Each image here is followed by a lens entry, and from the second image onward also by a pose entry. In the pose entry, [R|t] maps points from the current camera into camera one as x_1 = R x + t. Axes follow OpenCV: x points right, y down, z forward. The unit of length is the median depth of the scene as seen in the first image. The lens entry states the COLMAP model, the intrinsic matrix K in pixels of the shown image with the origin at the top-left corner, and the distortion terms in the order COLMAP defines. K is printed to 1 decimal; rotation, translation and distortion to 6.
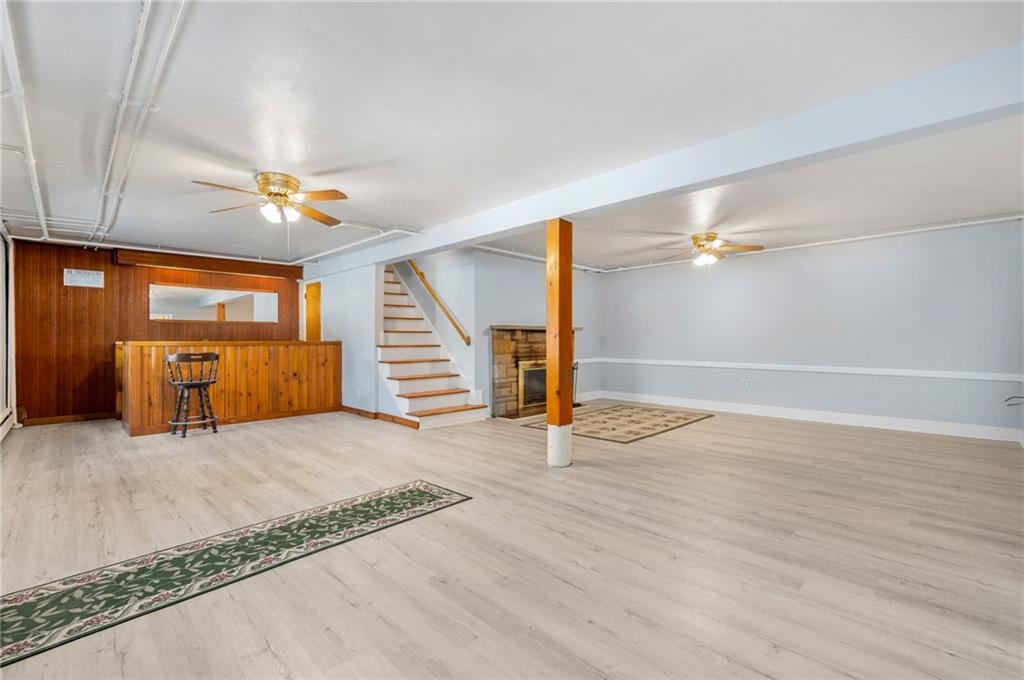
lens RADIAL K [[446.9, 0, 512.1], [0, 446.9, 340.9], [0, 0, 1]] dist [0.005359, 0.001190]
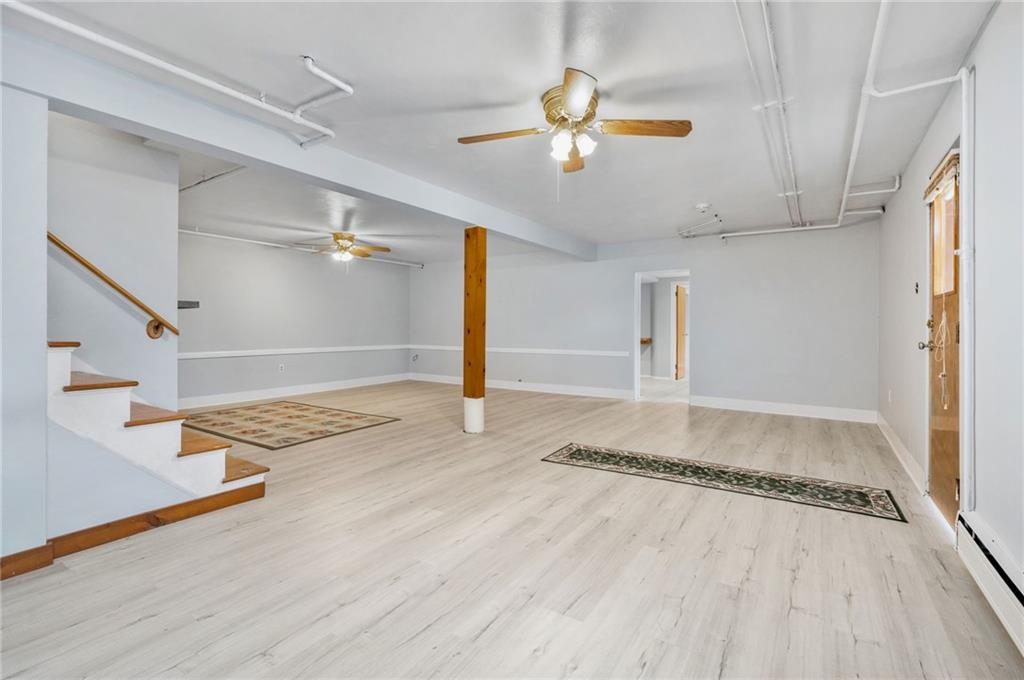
lens RADIAL K [[446.9, 0, 527.8], [0, 446.9, 328.2], [0, 0, 1]] dist [0.005359, 0.001190]
pose [[-0.213807, 0.004114, 0.976867, -1.445012], [0.002646, 0.999990, -0.003633, 0.007858], [-0.976872, 0.001808, -0.213816, 1.481769]]
